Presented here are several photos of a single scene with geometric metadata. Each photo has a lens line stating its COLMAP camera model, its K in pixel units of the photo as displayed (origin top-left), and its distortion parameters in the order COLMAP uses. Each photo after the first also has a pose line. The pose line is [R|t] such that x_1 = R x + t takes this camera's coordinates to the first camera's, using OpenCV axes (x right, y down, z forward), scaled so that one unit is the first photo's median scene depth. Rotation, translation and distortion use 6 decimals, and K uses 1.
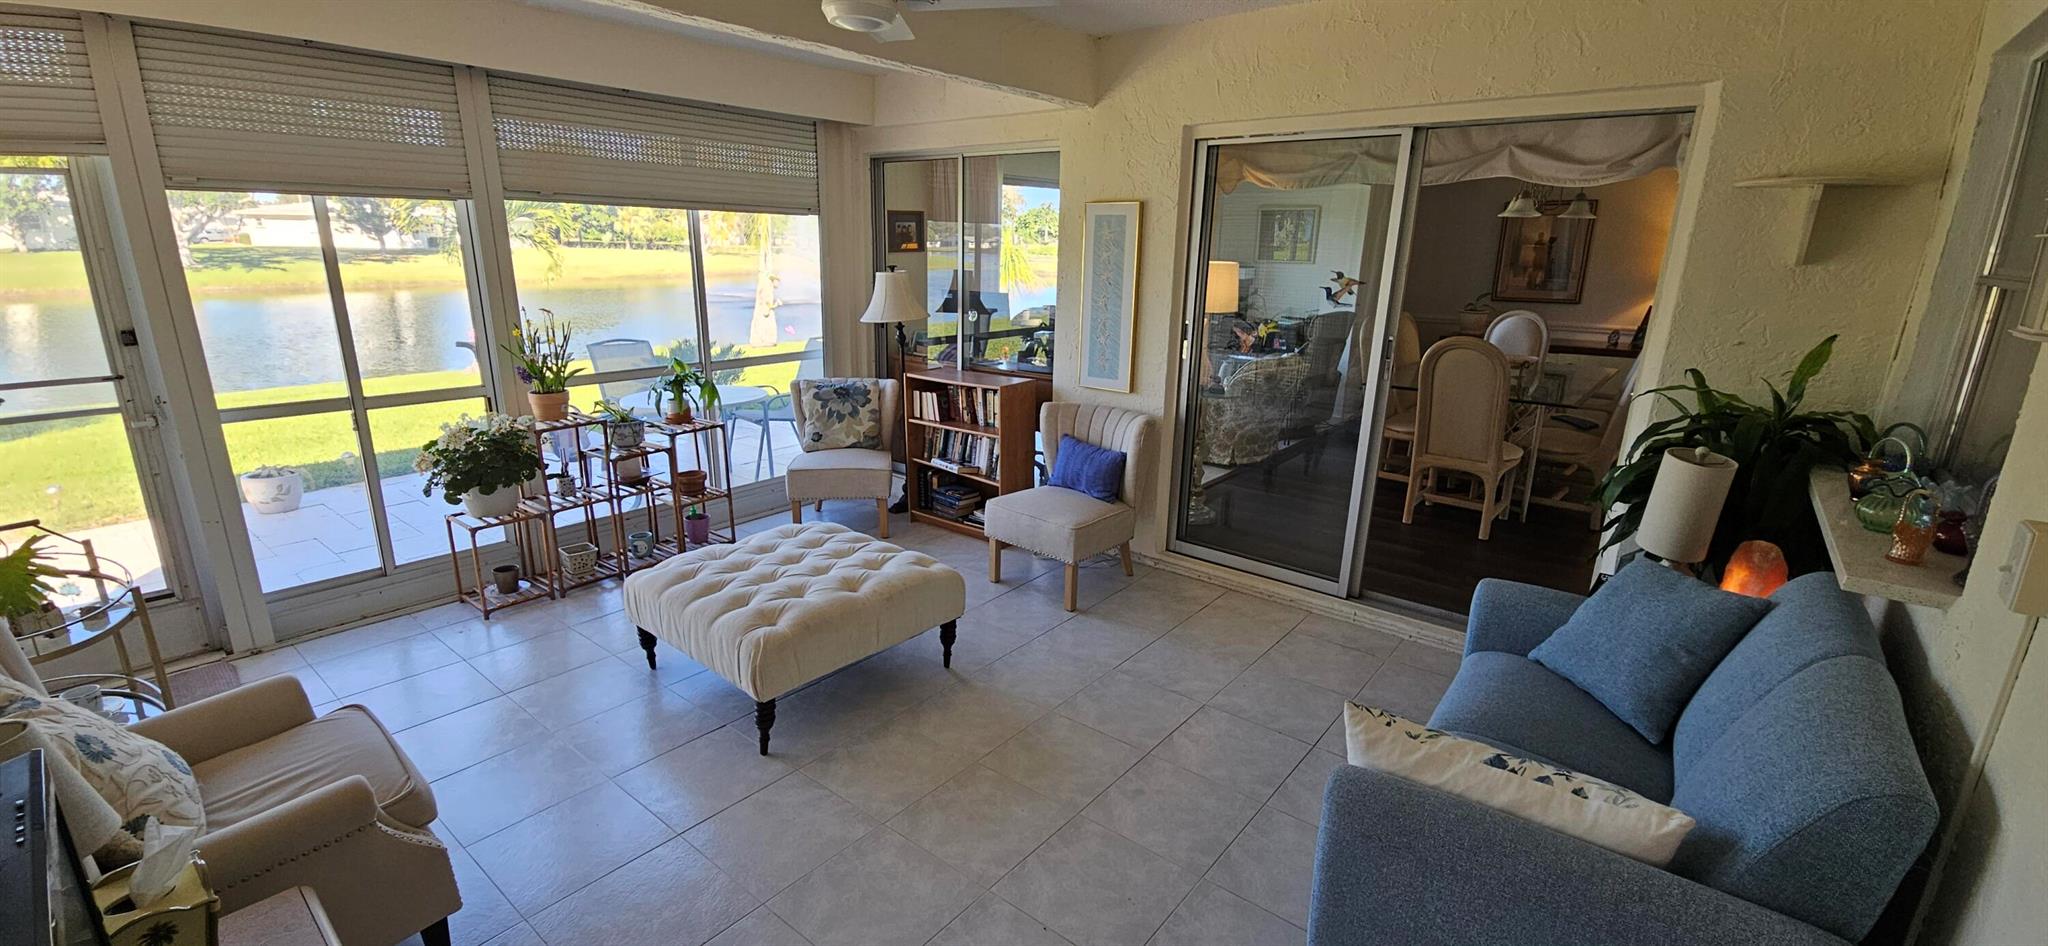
lens RADIAL K [[846.0, 0, 1016.9], [0, 846.0, 475.8], [0, 0, 1]] dist [0.006532, -0.000604]
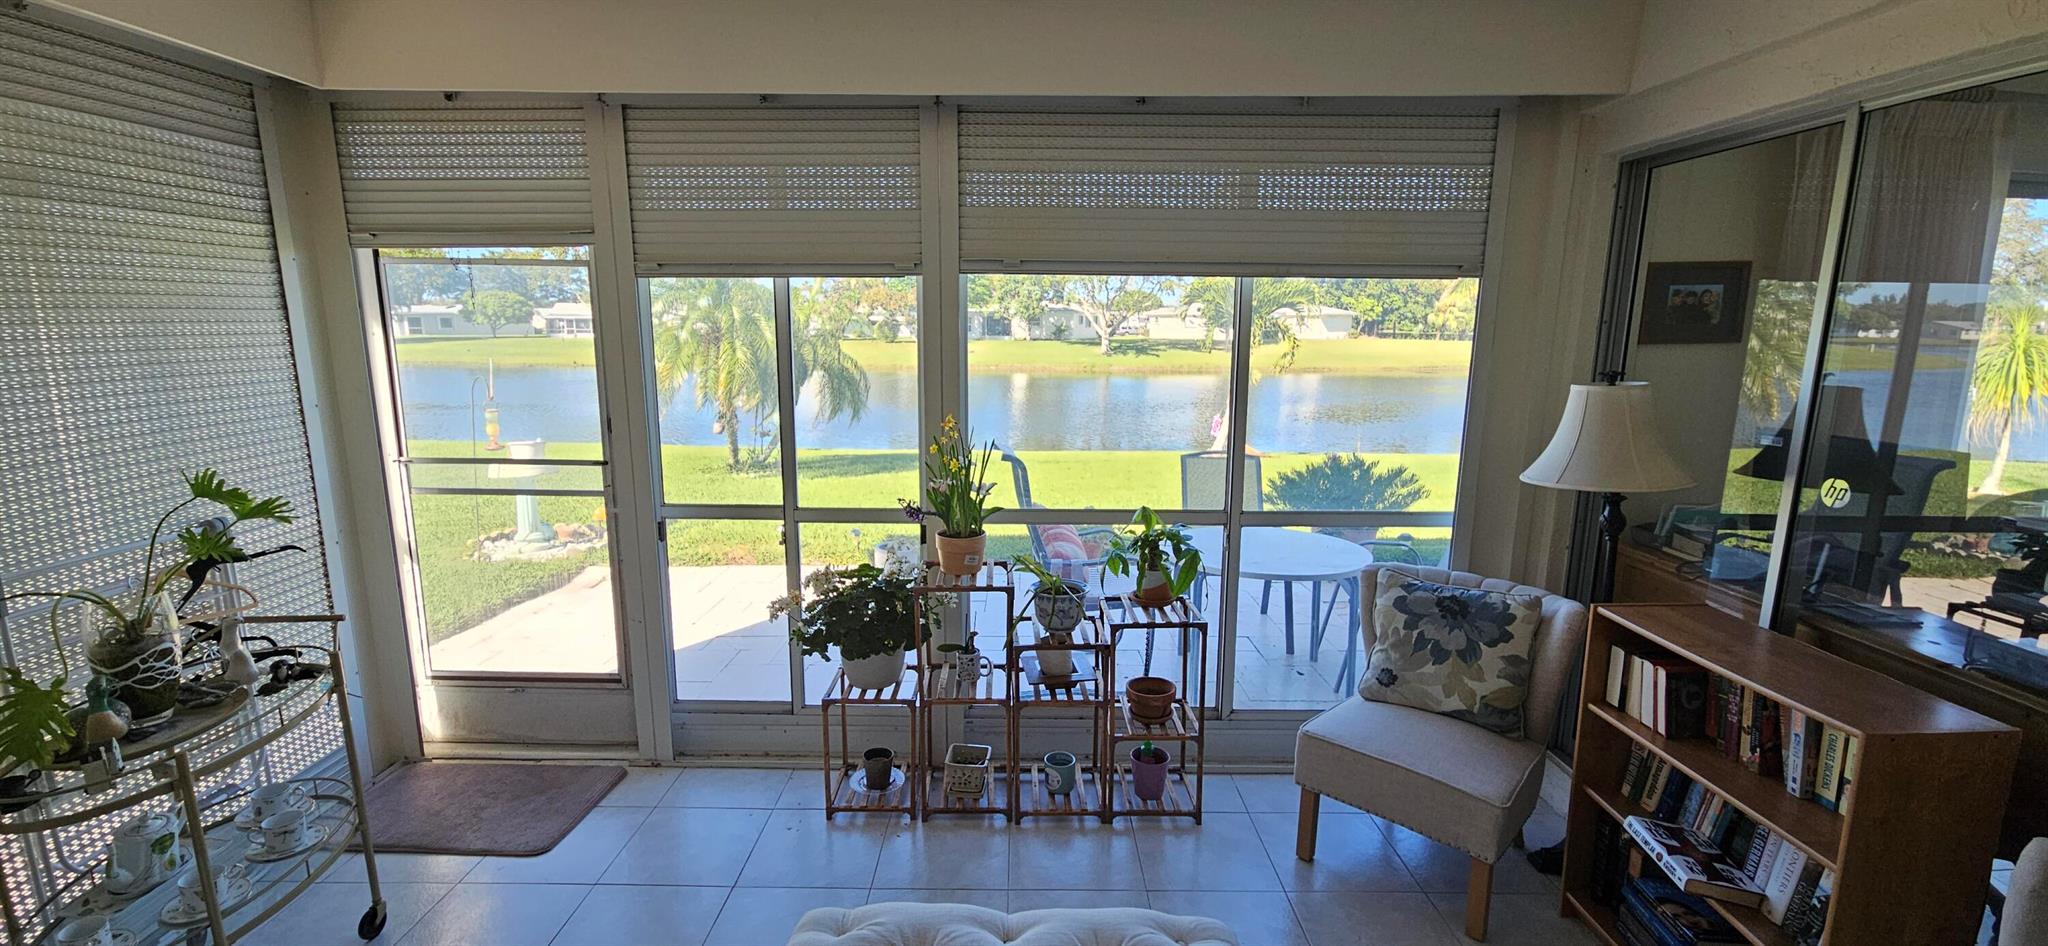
lens RADIAL K [[846.0, 0, 1016.9], [0, 846.0, 475.8], [0, 0, 1]] dist [0.006532, -0.000604]
pose [[0.631264, 0.125448, -0.765355, 0.012437], [-0.203341, 0.979081, -0.007236, -0.121509], [0.748437, 0.160196, 0.643567, 0.459344]]
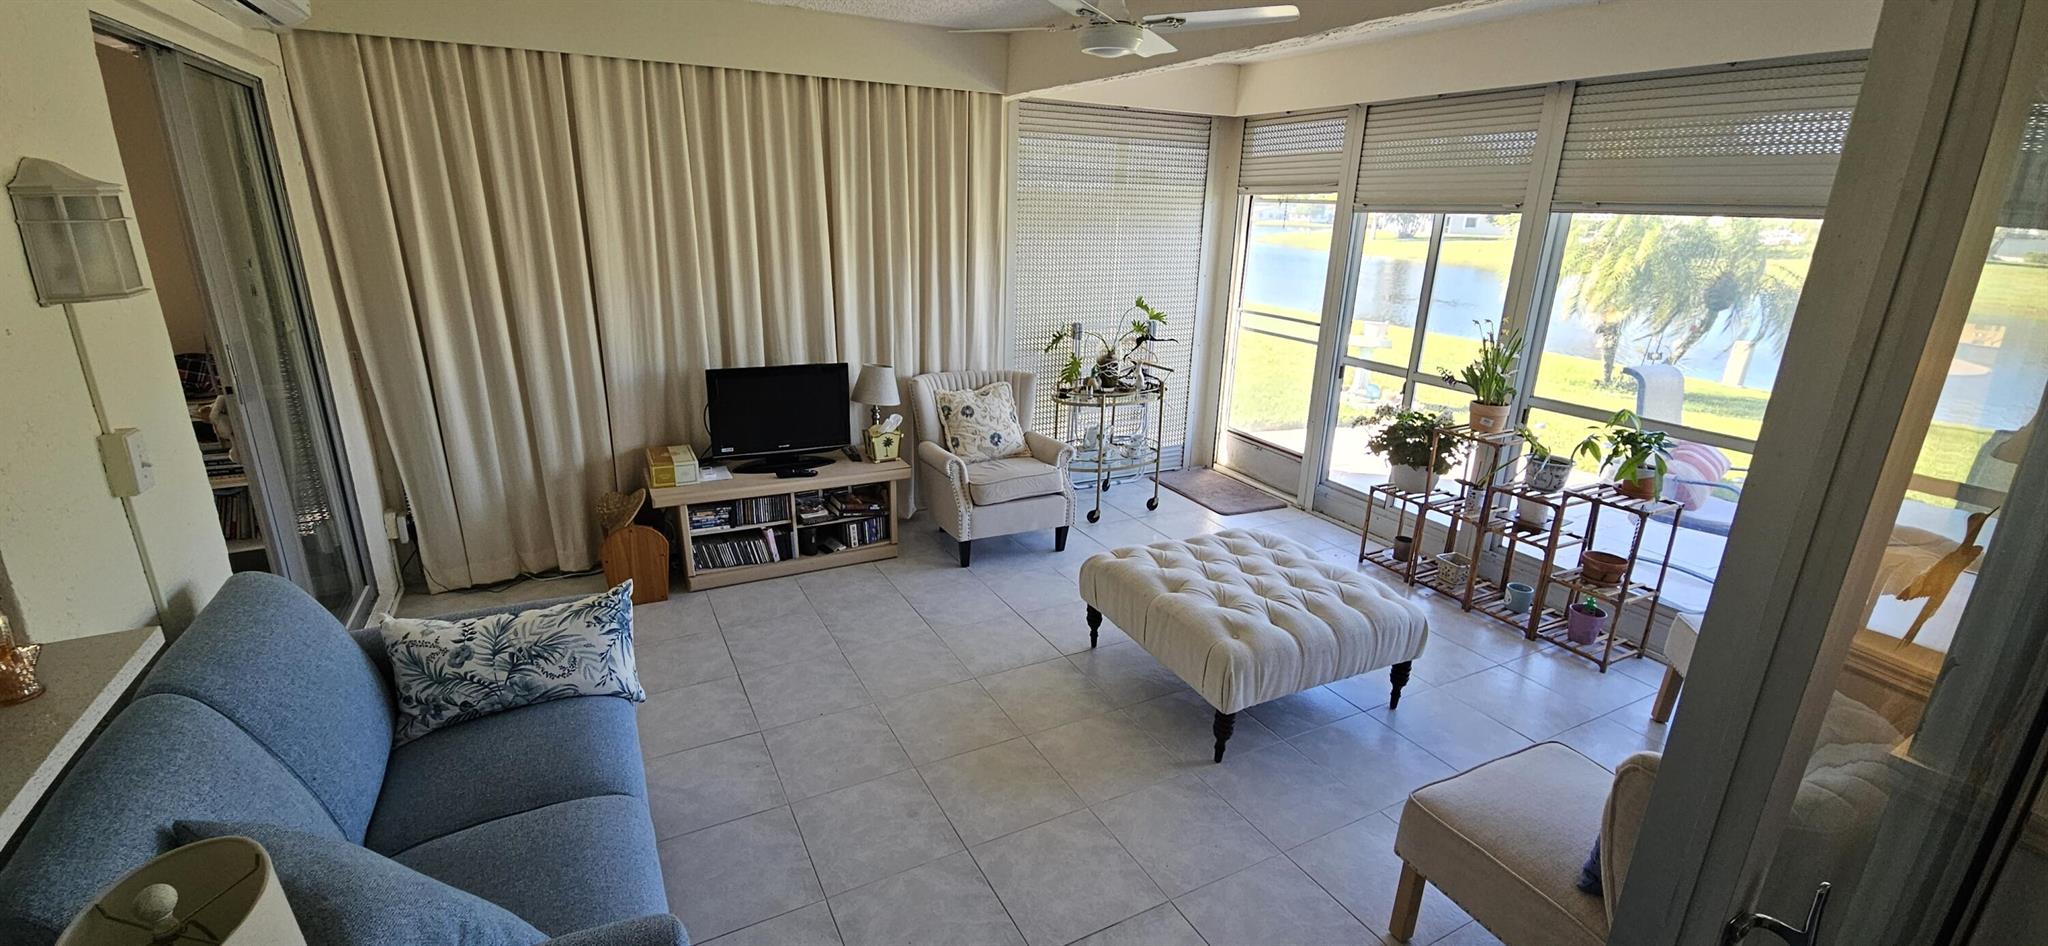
lens RADIAL K [[846.0, 0, 1016.9], [0, 846.0, 475.8], [0, 0, 1]] dist [0.006532, -0.000604]
pose [[-0.381956, 0.254717, -0.888386, 0.462374], [-0.280995, 0.883751, 0.374200, -0.194496], [0.880427, 0.392560, -0.265980, 0.653360]]
